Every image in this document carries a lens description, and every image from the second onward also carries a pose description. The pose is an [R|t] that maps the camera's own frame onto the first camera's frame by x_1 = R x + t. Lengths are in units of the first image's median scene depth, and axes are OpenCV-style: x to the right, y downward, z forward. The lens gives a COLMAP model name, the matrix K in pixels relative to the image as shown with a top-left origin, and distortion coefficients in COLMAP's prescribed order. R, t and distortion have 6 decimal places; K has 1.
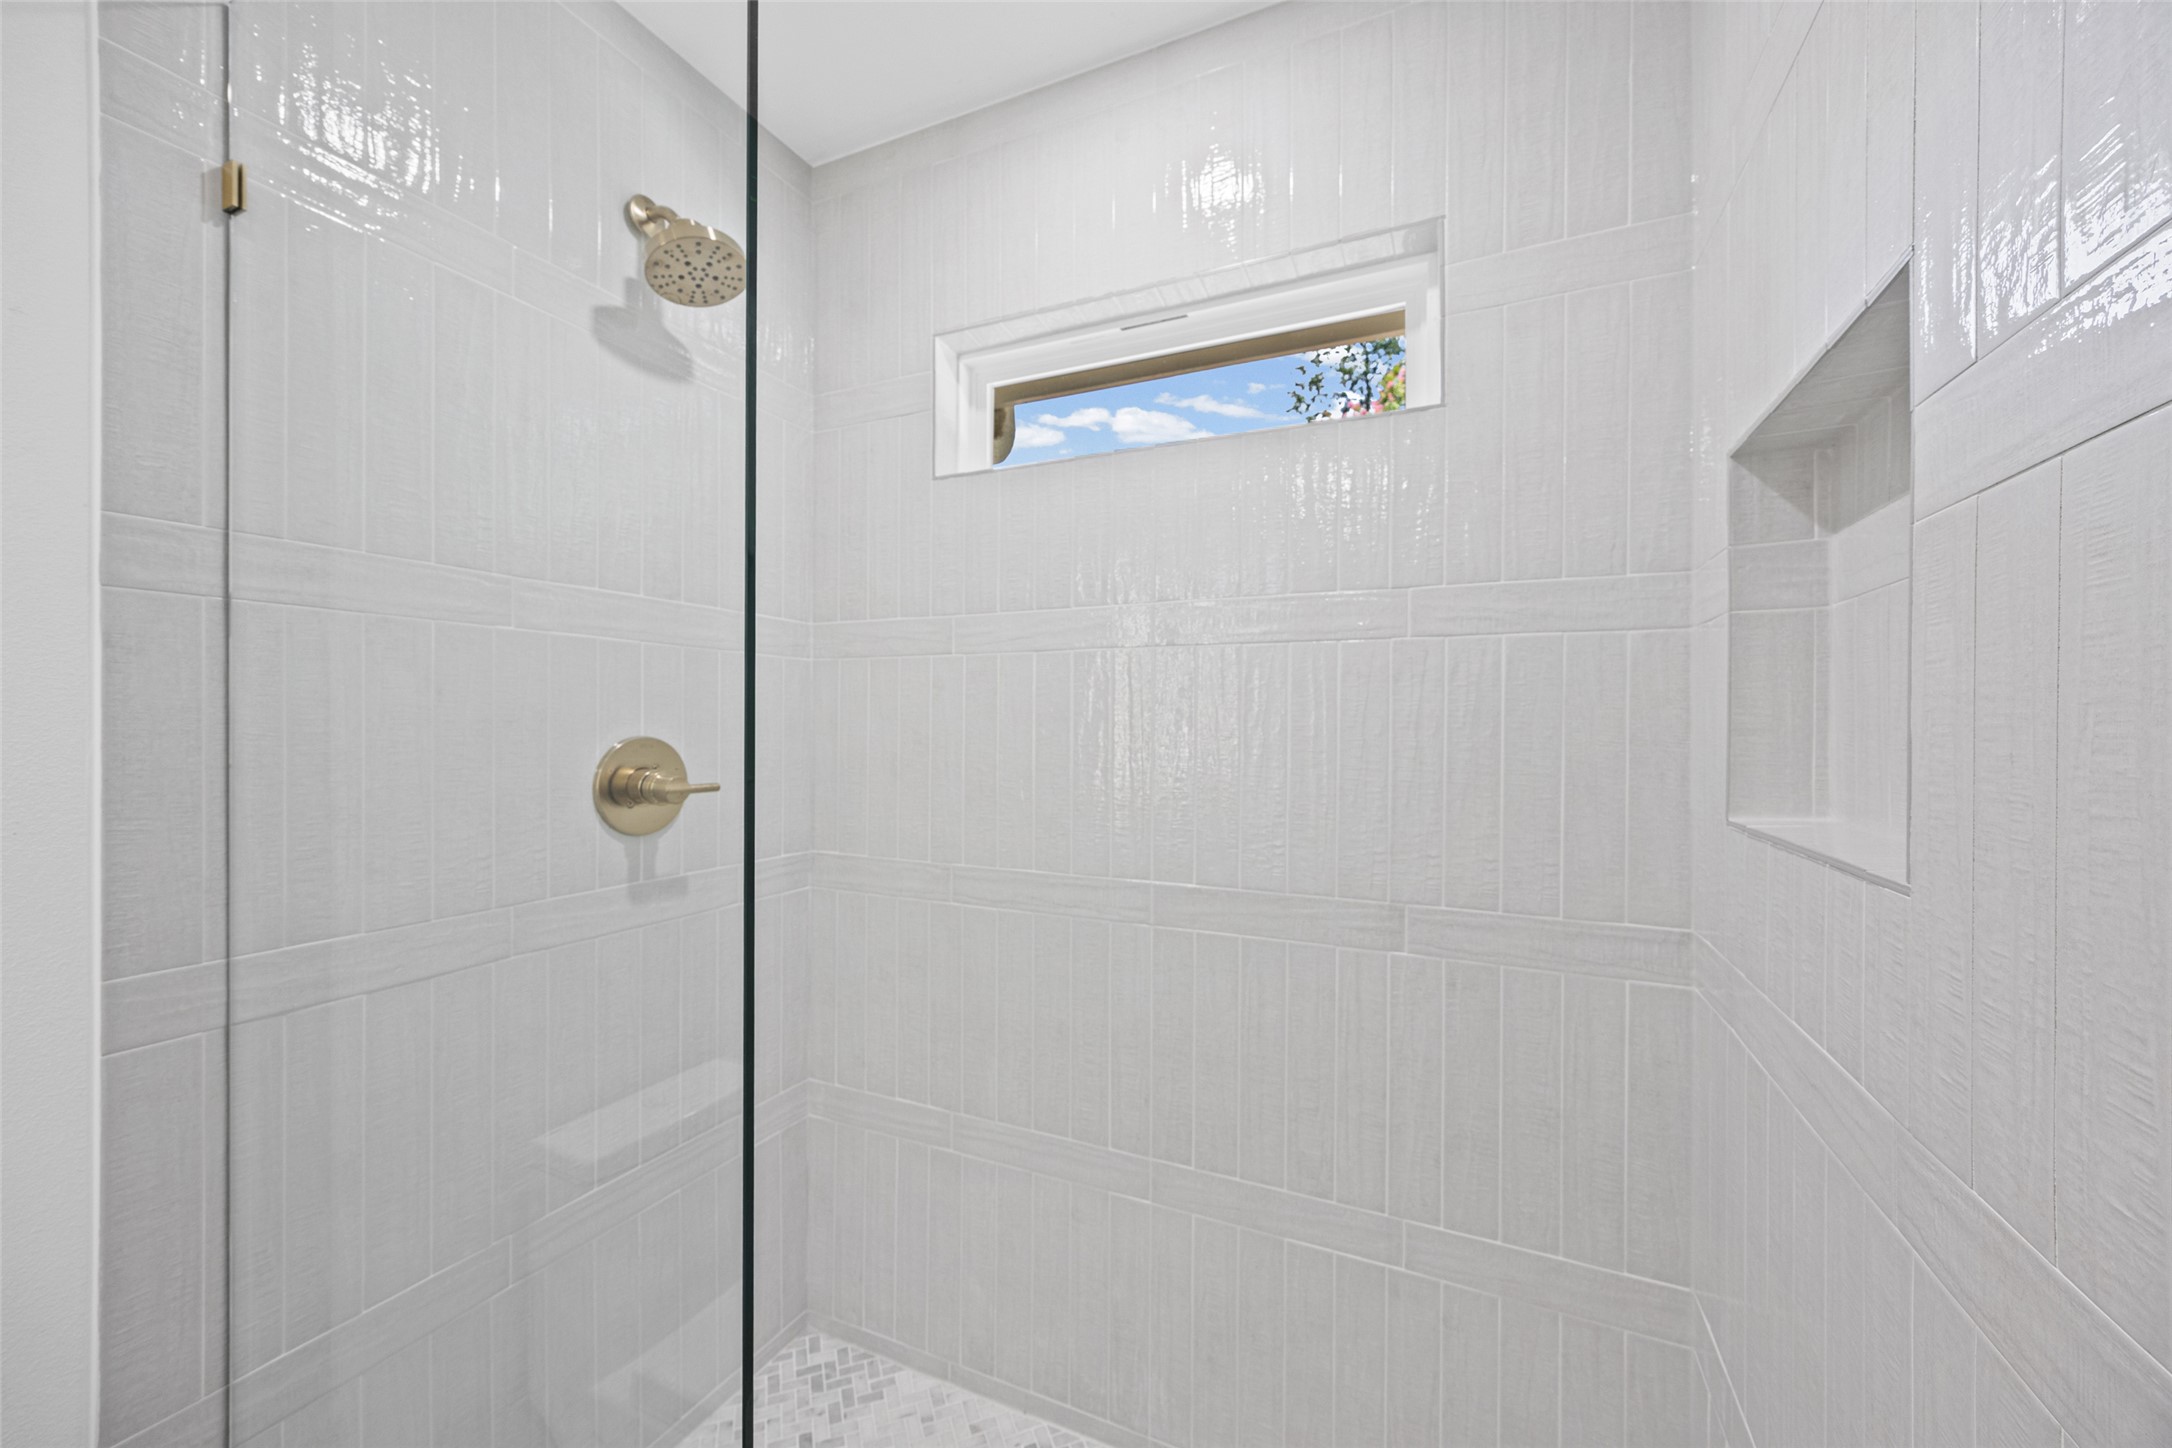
lens RADIAL K [[838.7, 0, 1084.2], [0, 838.7, 727.1], [0, 0, 1]] dist [-0.002697, -0.000730]
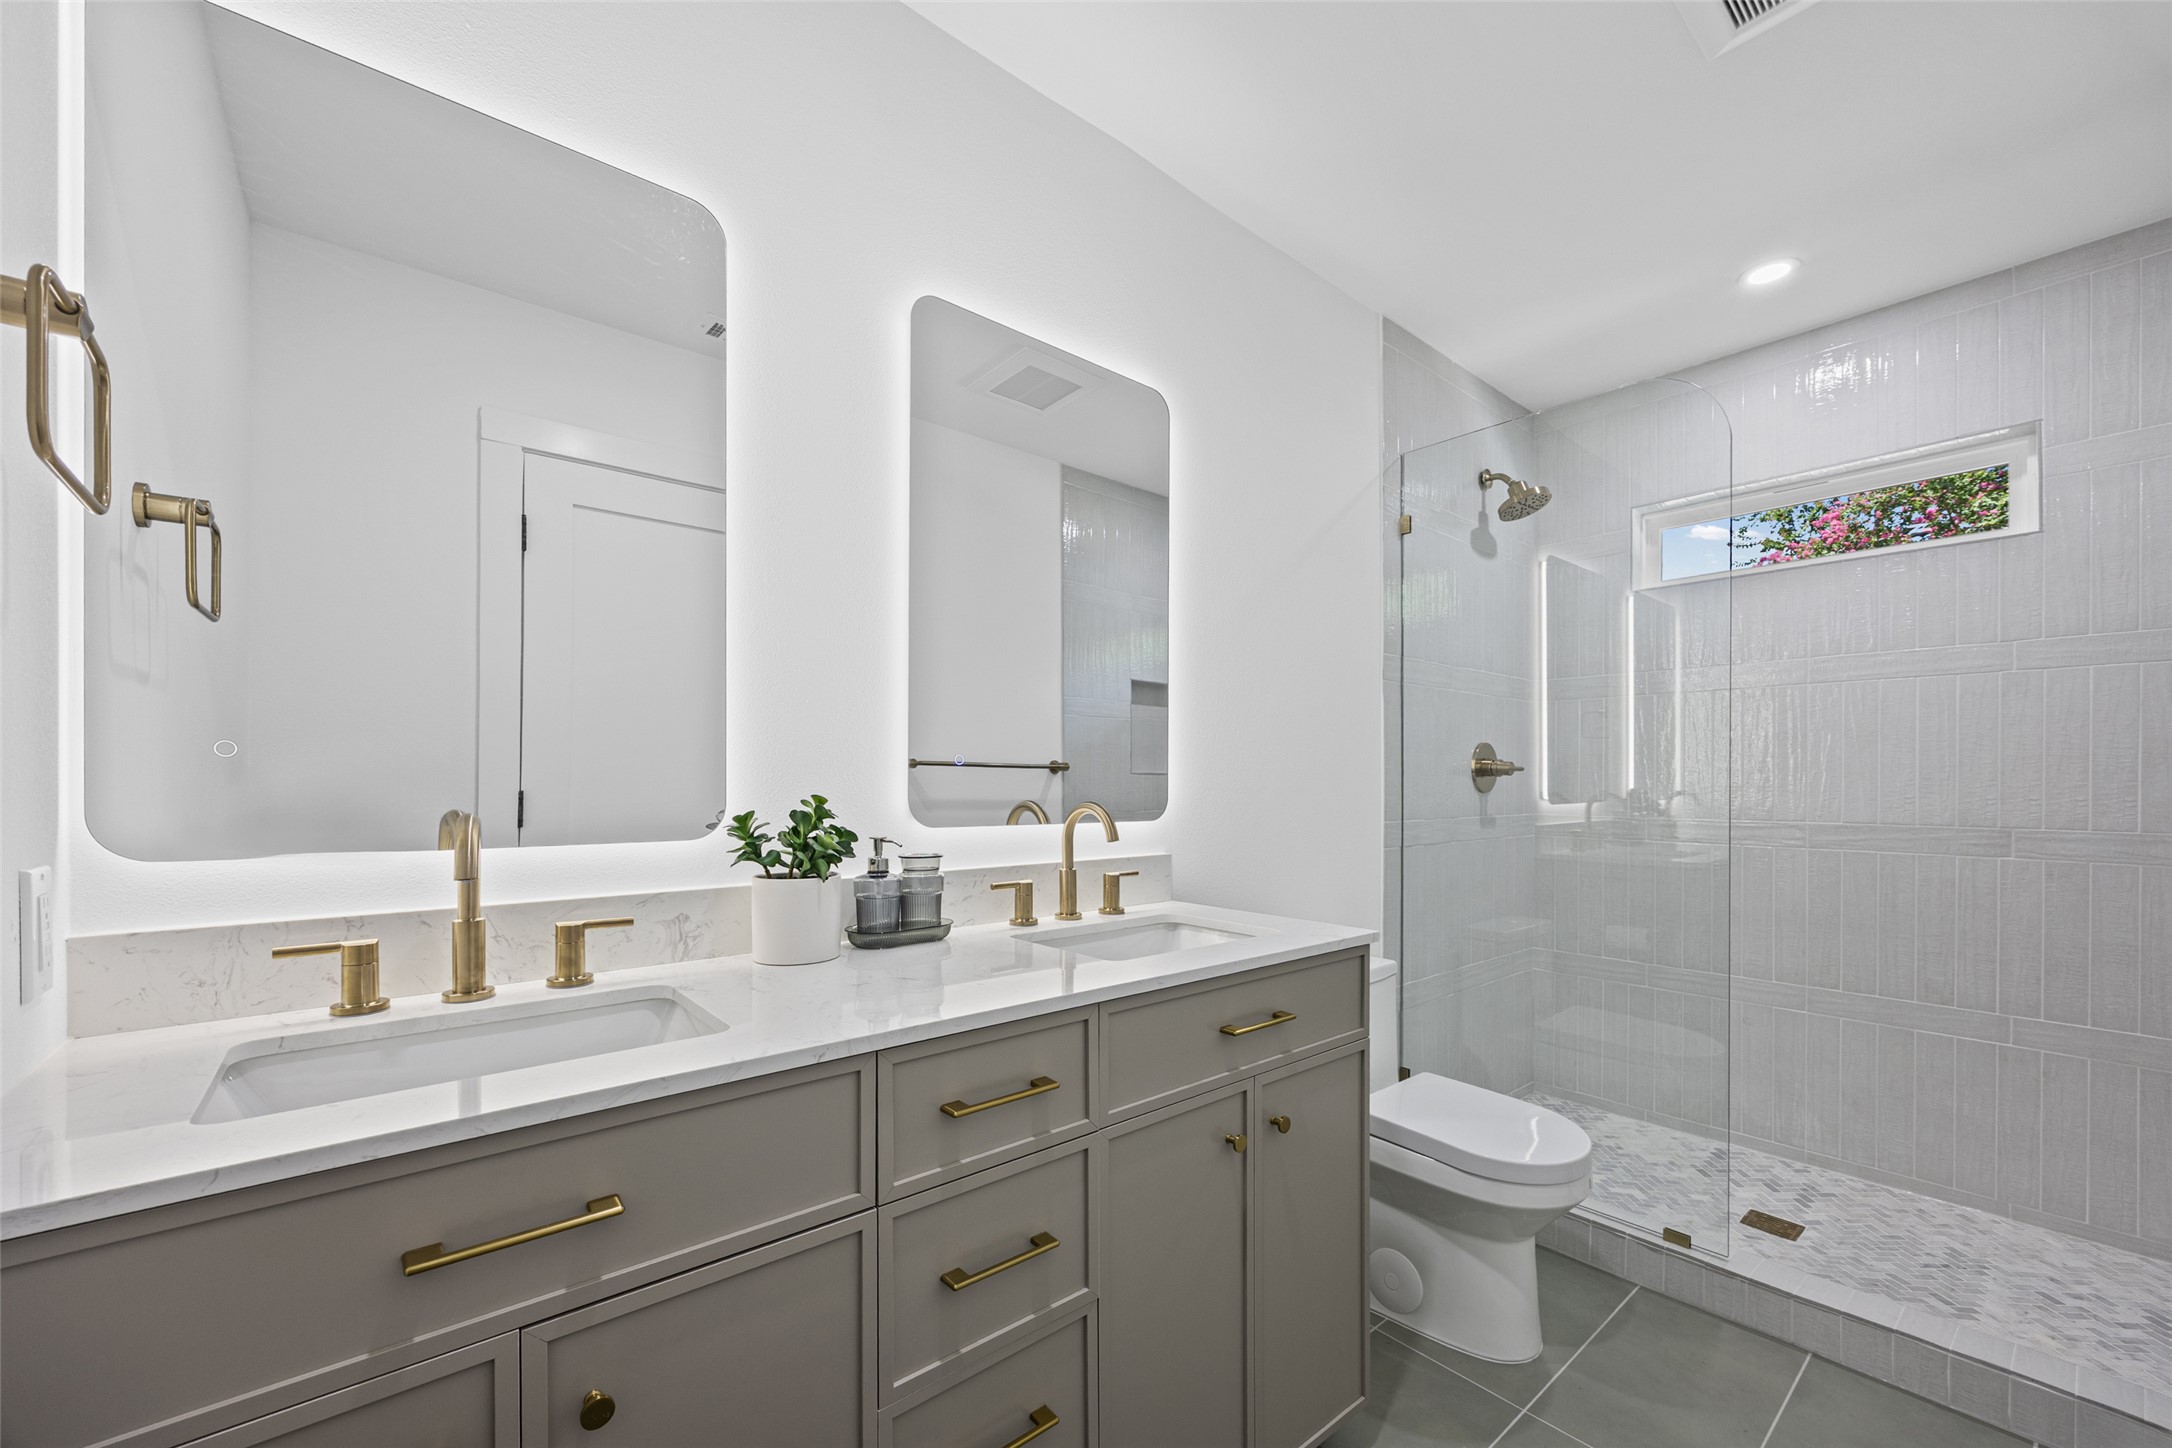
lens RADIAL K [[838.7, 0, 1105.1], [0, 838.7, 783.7], [0, 0, 1]] dist [-0.002697, -0.000730]
pose [[0.906533, -0.002064, -0.422131, -0.549659], [0.002062, 0.999998, -0.000460, 0.115336], [0.422131, -0.000453, 0.906535, -1.265534]]
